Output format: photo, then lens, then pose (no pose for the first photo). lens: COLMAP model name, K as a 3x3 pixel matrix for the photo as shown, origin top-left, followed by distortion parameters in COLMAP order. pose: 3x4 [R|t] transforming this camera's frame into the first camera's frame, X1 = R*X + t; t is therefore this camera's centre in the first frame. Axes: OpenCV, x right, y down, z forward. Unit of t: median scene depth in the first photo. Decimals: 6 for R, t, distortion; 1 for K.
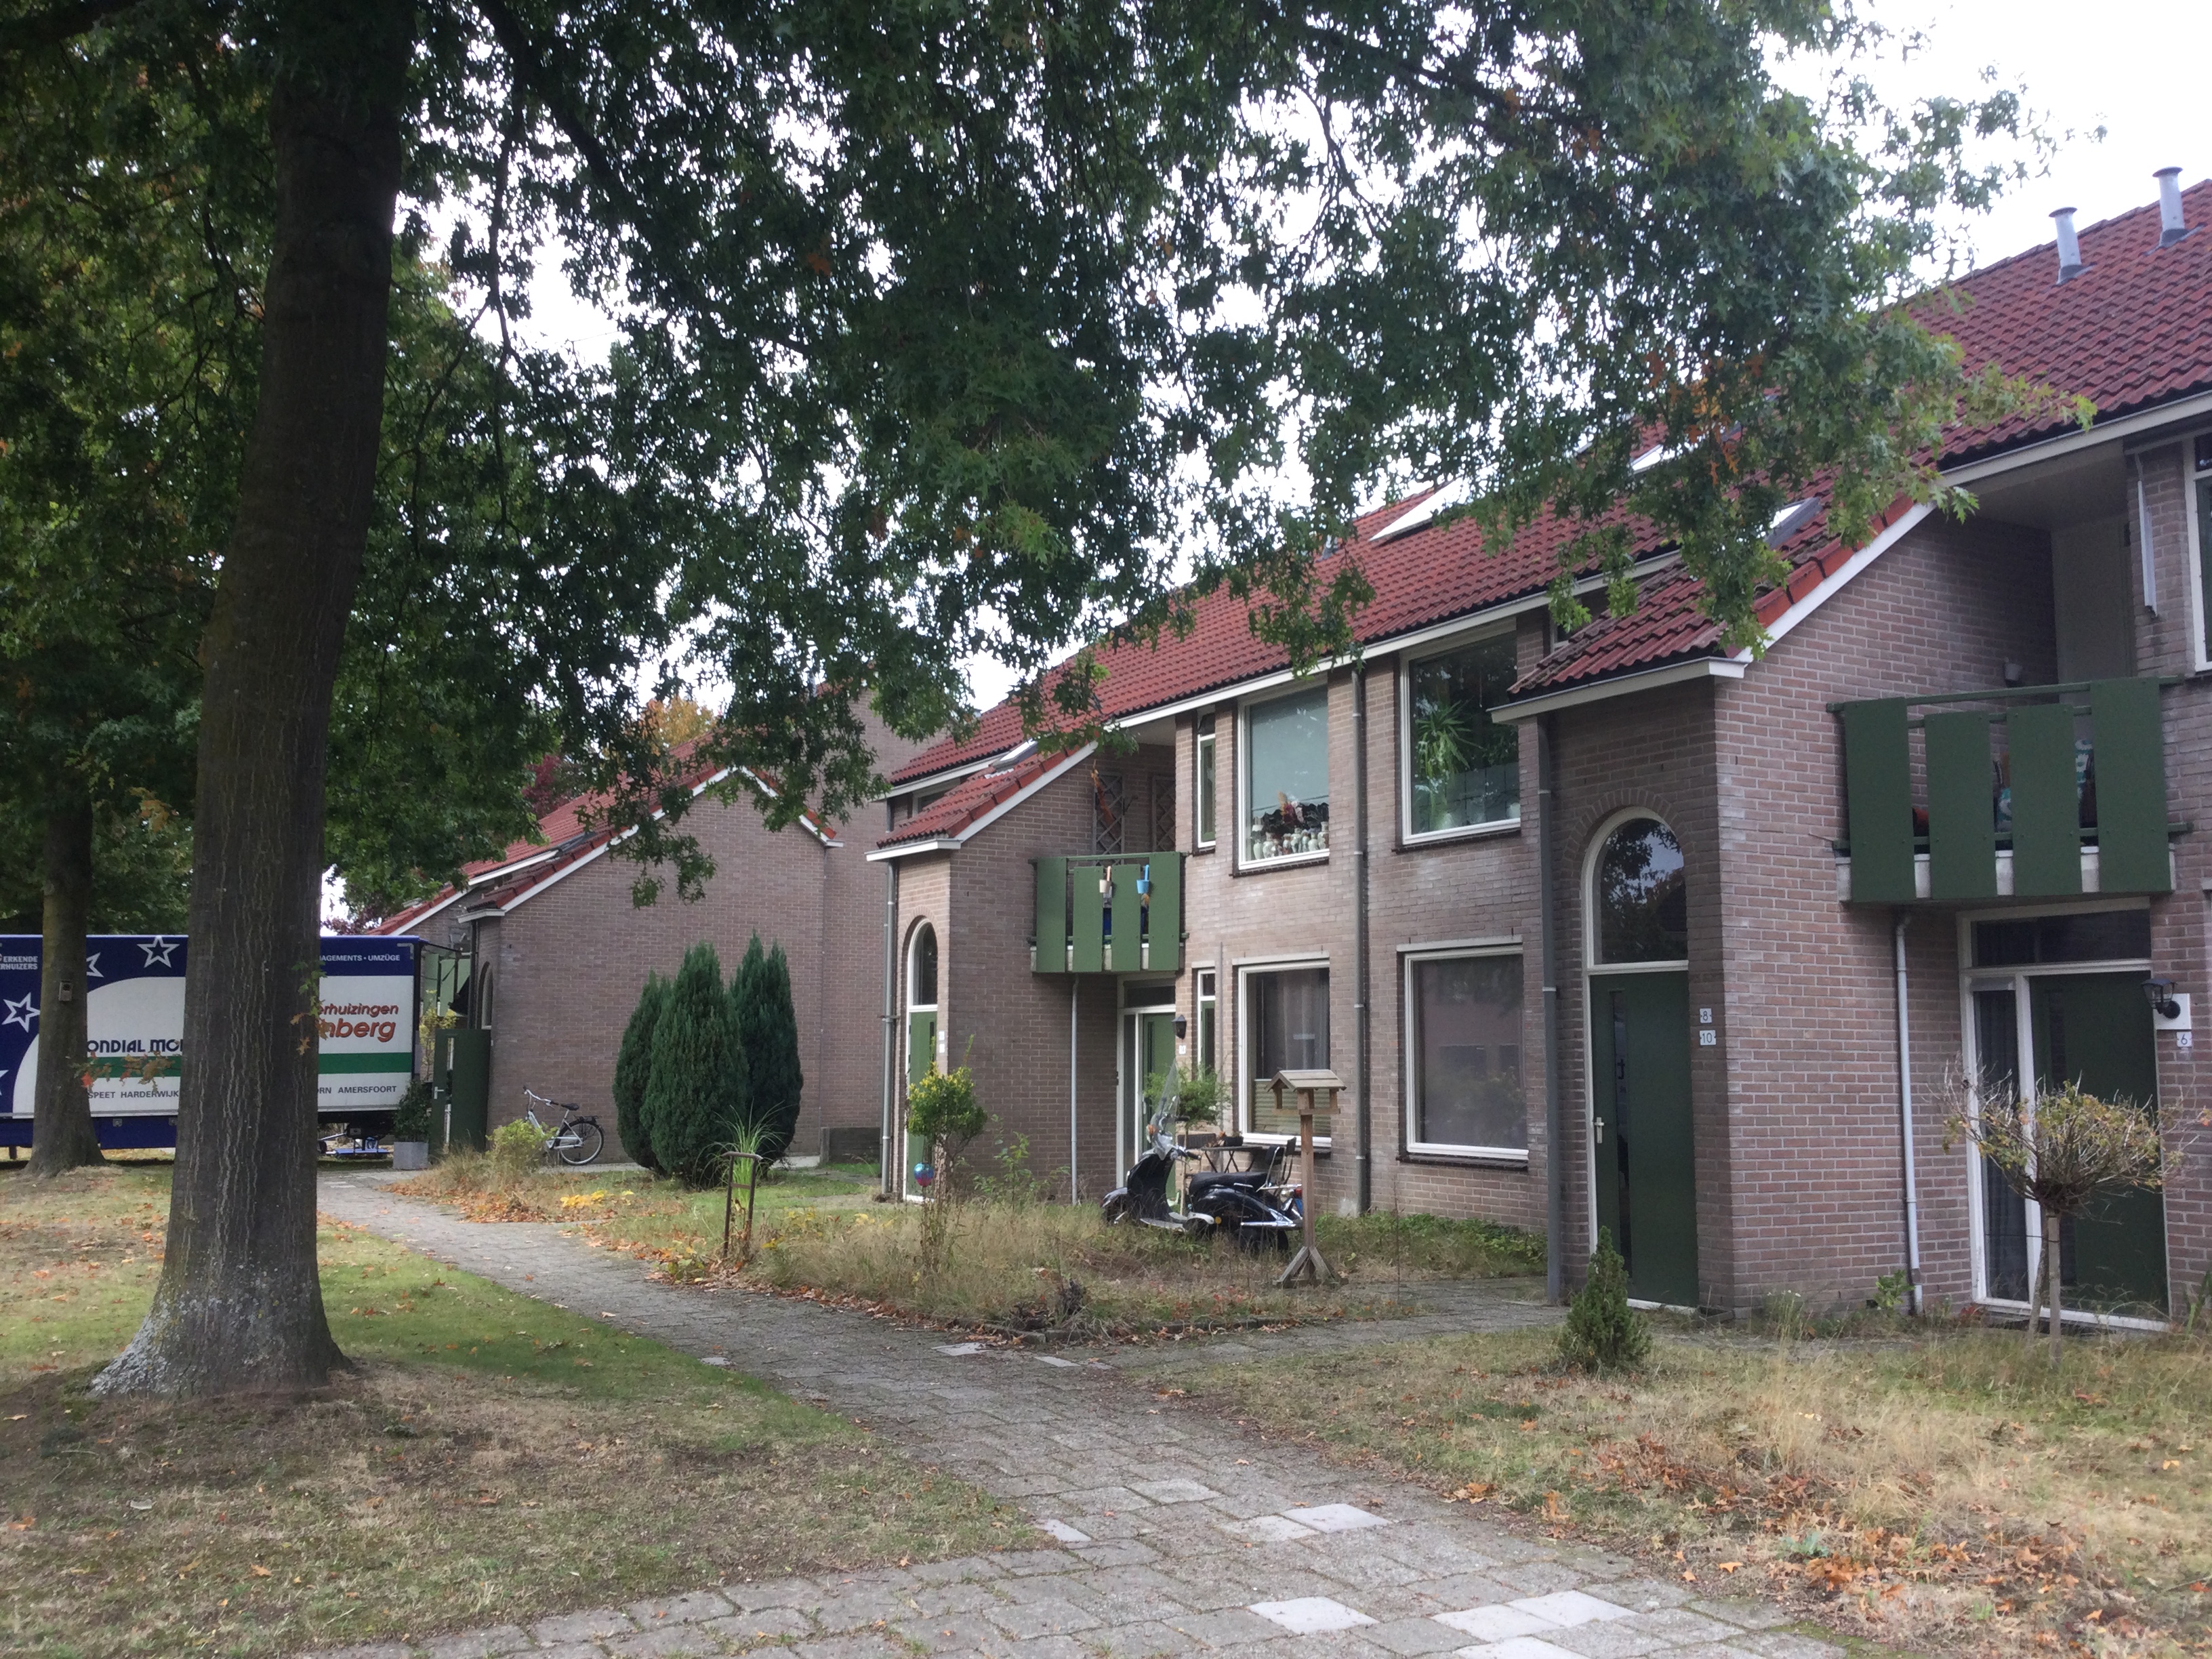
lens RADIAL K [[2037.5, 0, 1261.6], [0, 2037.5, 830.1], [0, 0, 1]] dist [0.008165, 0.009944]
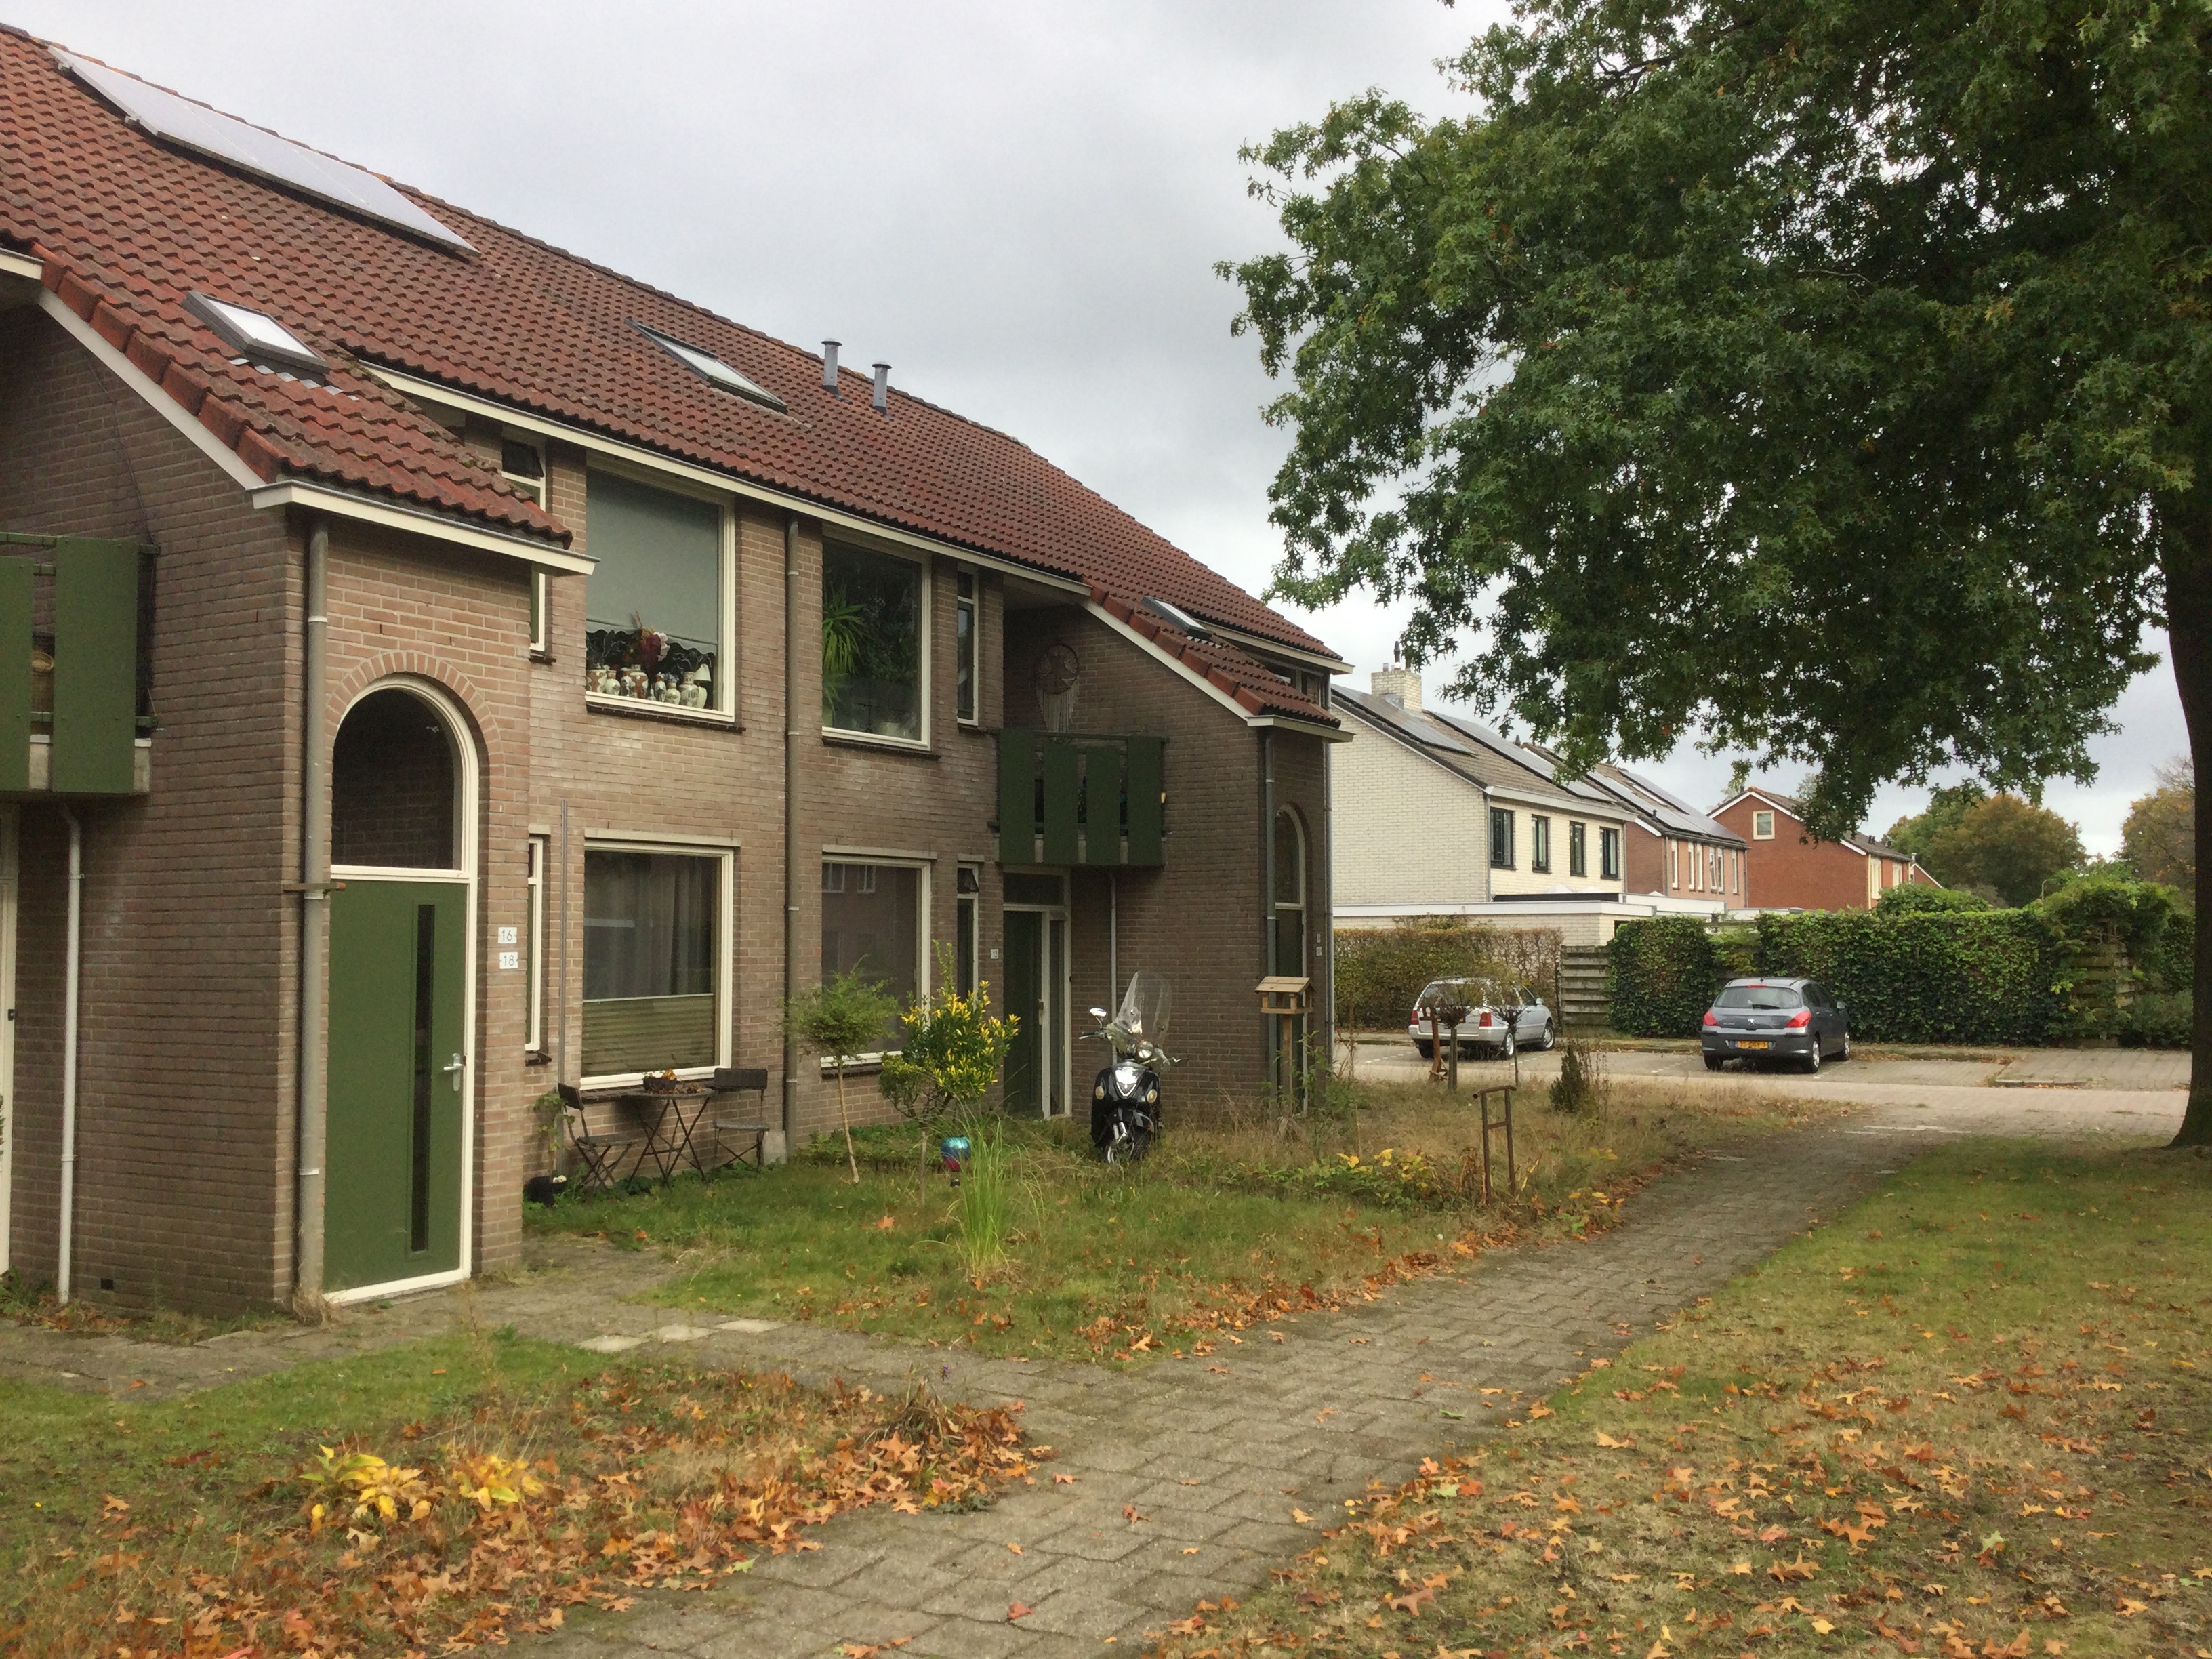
lens RADIAL K [[1827.9, 0, 1106.0], [0, 1827.9, 829.5], [0, 0, 1]] dist [0.007537, 0.002842]
pose [[-0.417178, 0.062776, 0.906654, -0.657540], [-0.104219, 0.987726, -0.116343, 0.118534], [-0.902829, -0.143026, -0.405515, 1.104686]]
